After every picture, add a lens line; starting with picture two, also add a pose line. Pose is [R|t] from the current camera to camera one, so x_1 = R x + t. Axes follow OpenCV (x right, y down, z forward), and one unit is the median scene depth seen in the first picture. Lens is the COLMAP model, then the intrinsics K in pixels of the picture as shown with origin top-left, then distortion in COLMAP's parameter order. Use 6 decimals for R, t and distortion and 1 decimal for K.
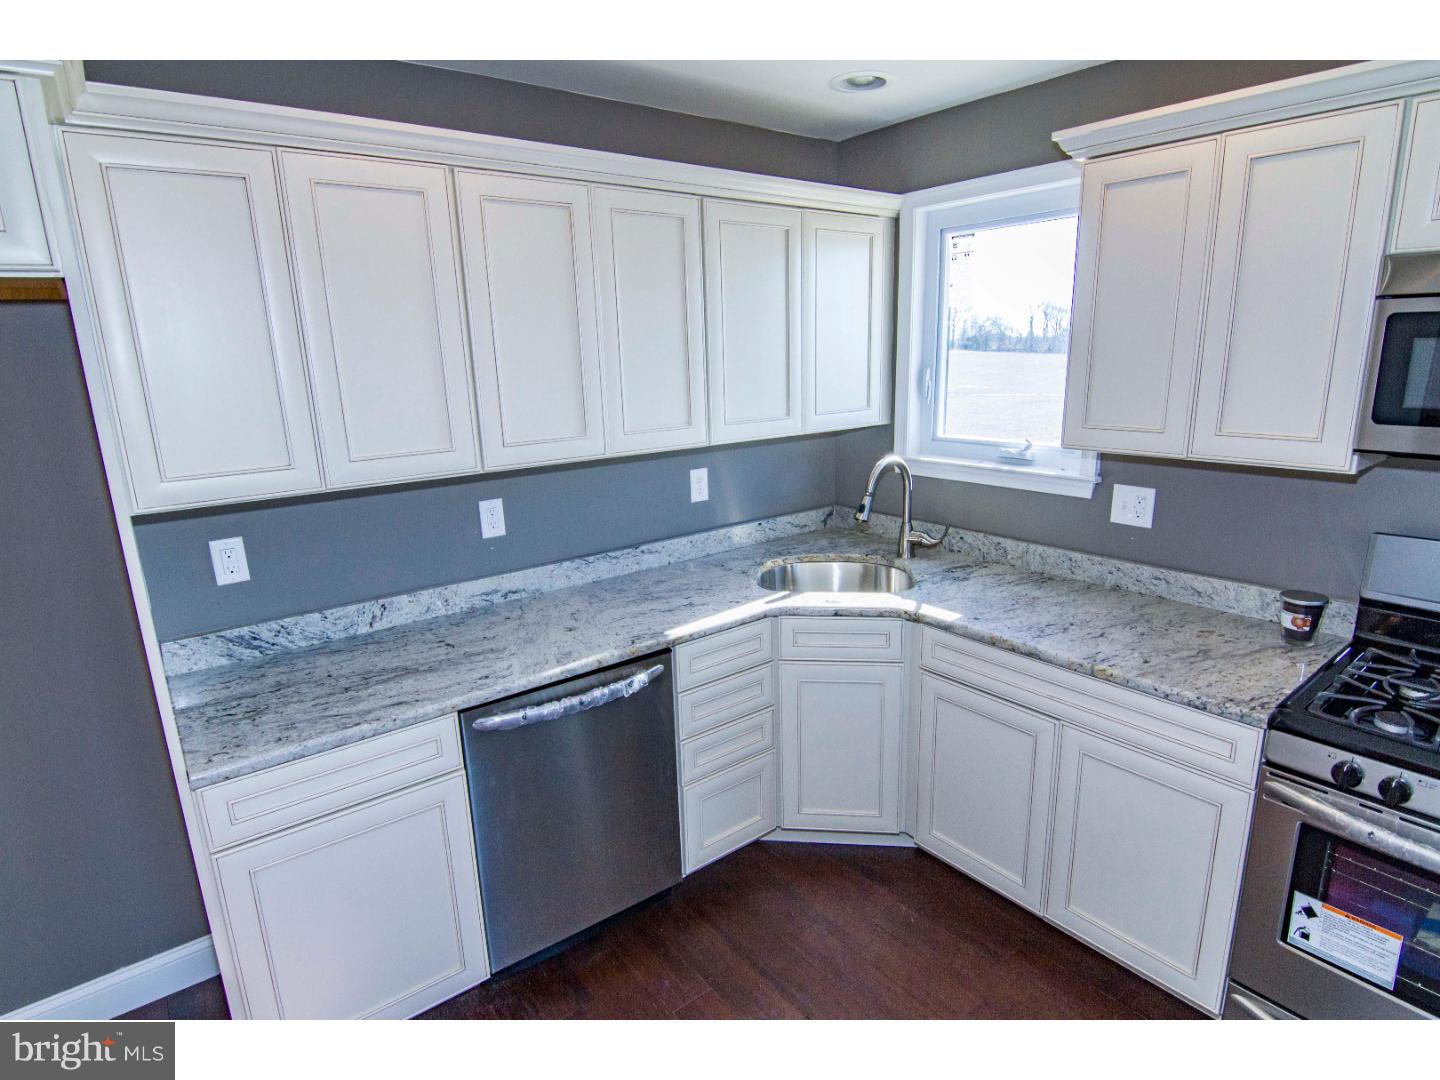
lens RADIAL K [[786.6, 0, 723.3], [0, 786.6, 544.8], [0, 0, 1]] dist [-0.012996, -0.001394]
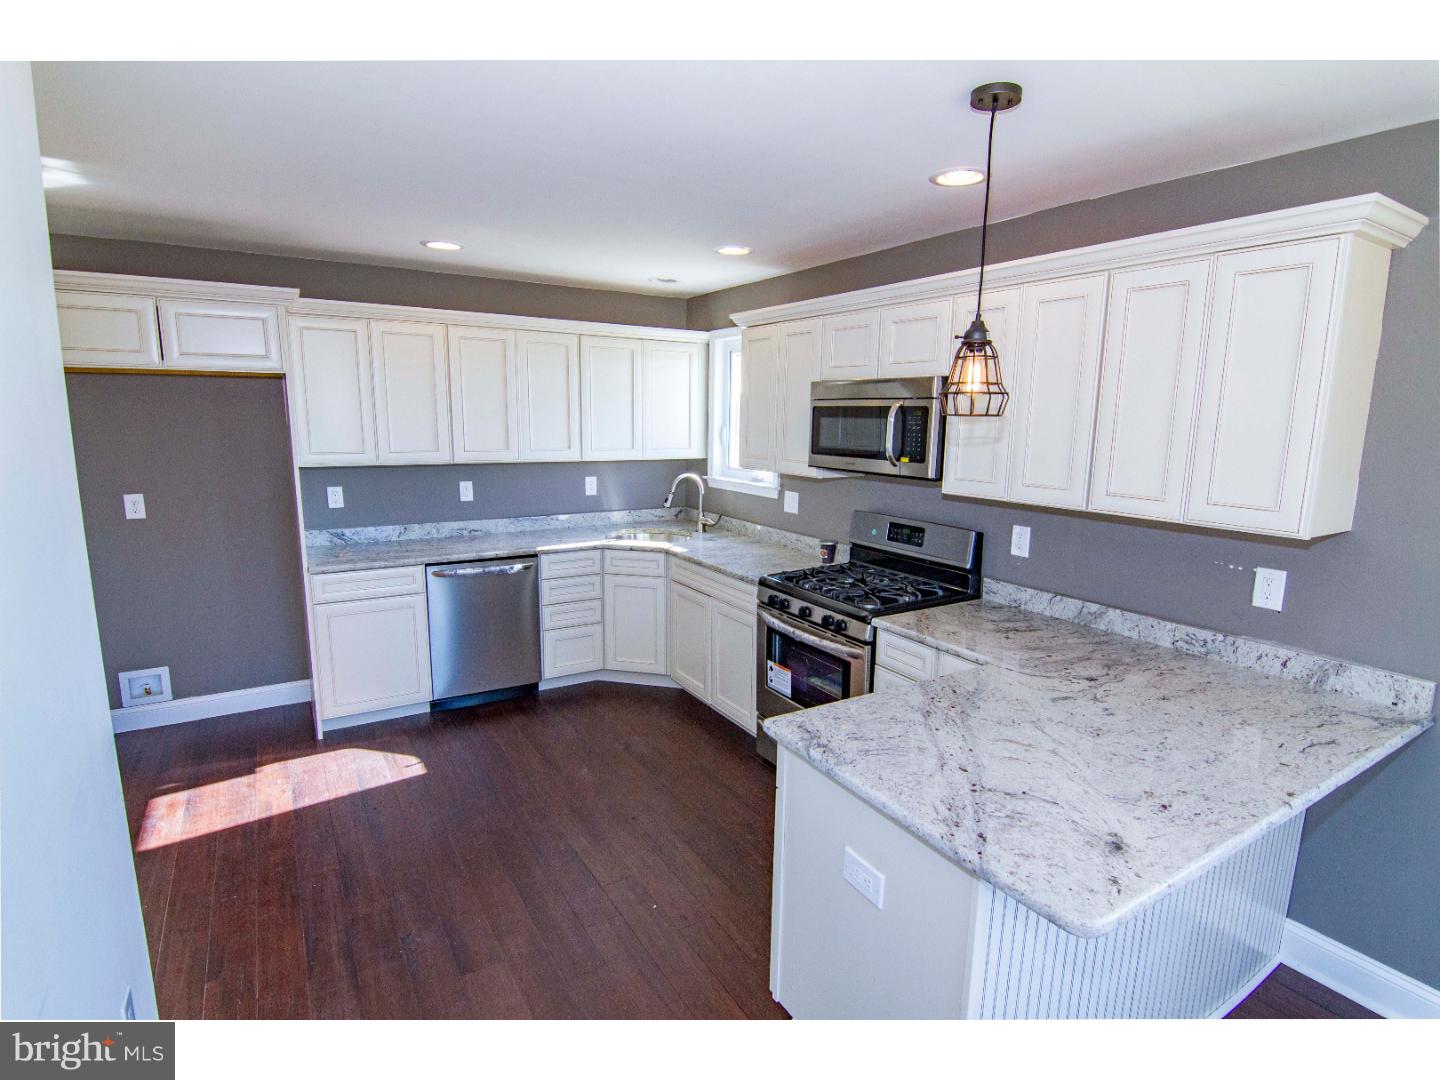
lens RADIAL K [[732.3, 0, 724.3], [0, 732.3, 544.0], [0, 0, 1]] dist [-0.015989, -0.000685]
pose [[0.993733, 0.060995, -0.093670, 0.561785], [-0.067136, 0.995697, -0.063870, 0.183200], [0.089372, 0.069758, 0.993552, -0.794662]]
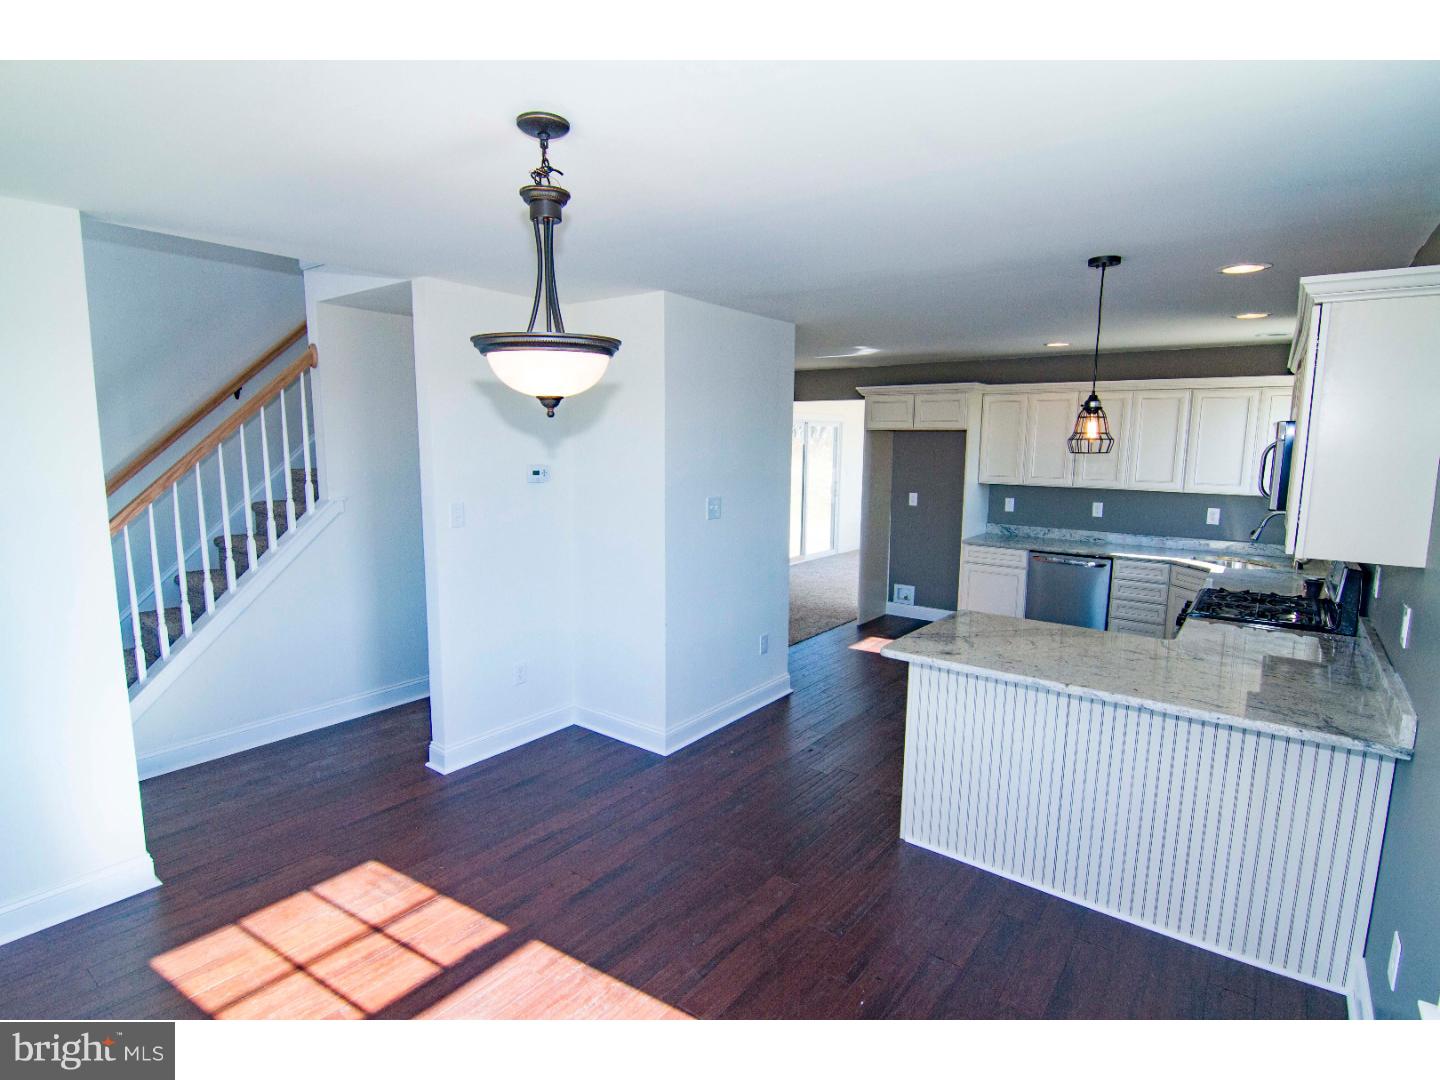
lens RADIAL K [[732.3, 0, 724.3], [0, 732.3, 544.0], [0, 0, 1]] dist [-0.015989, -0.000685]
pose [[0.251641, 0.165211, -0.953615, 1.894176], [-0.250379, 0.962892, 0.100748, 0.157194], [0.934873, 0.213413, 0.283668, -0.918002]]
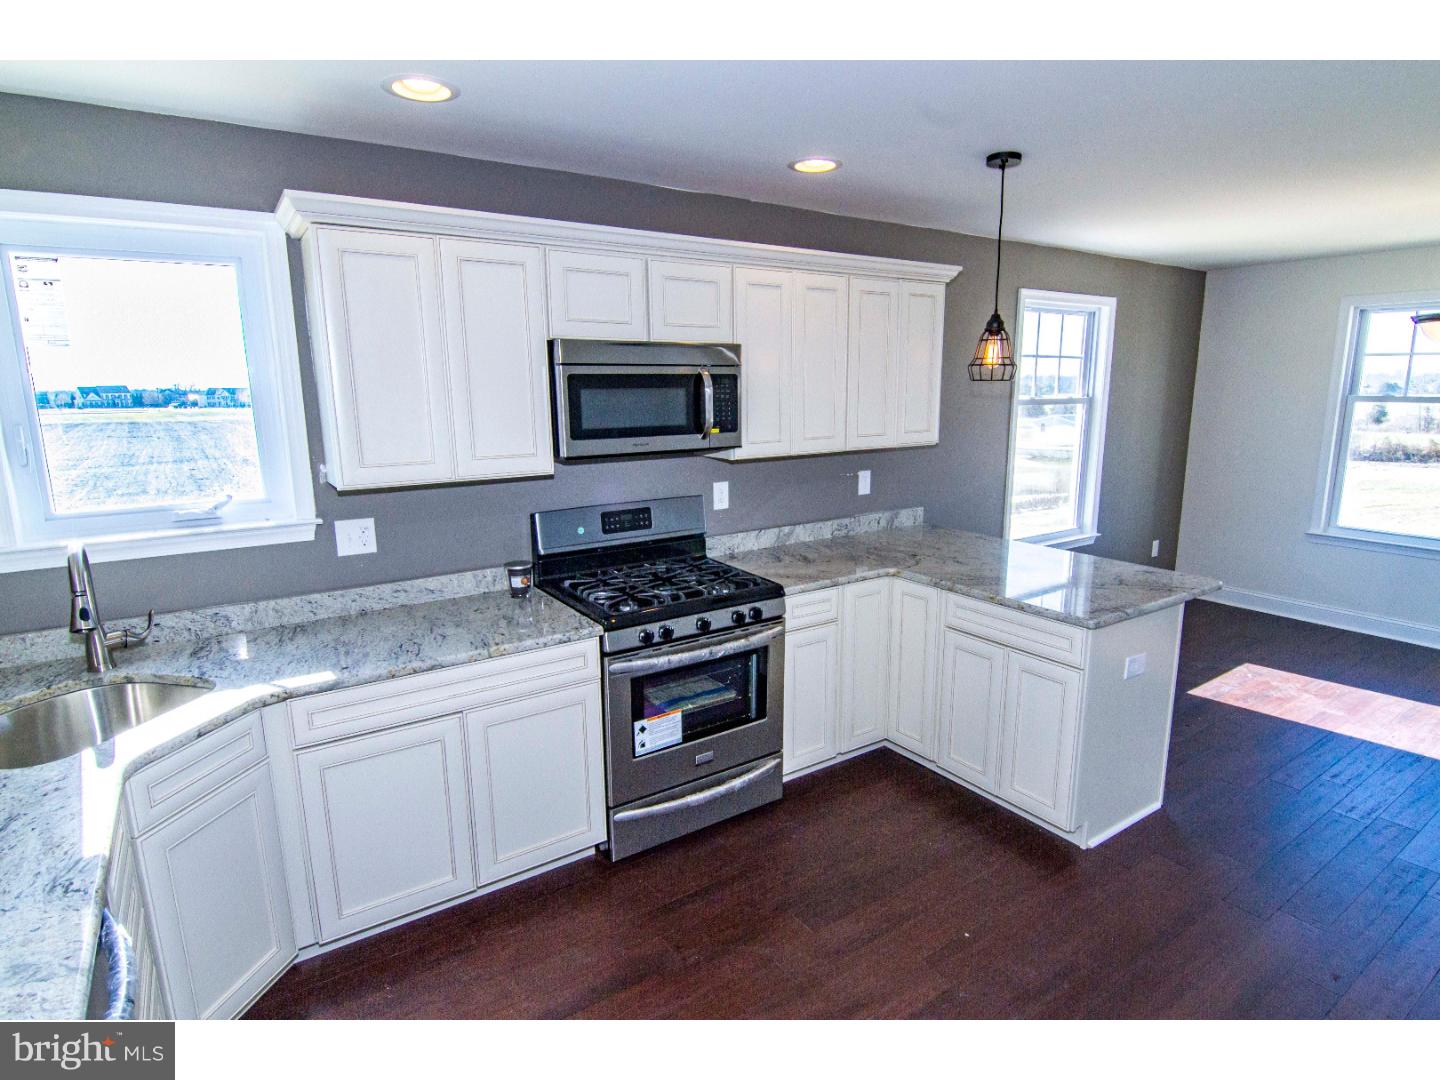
lens RADIAL K [[786.6, 0, 723.3], [0, 786.6, 544.8], [0, 0, 1]] dist [-0.012996, -0.001394]
pose [[0.060880, -0.172997, 0.983039, -0.577363], [0.250305, 0.956042, 0.152745, -0.083203], [-0.966251, 0.236760, 0.101506, 0.403107]]
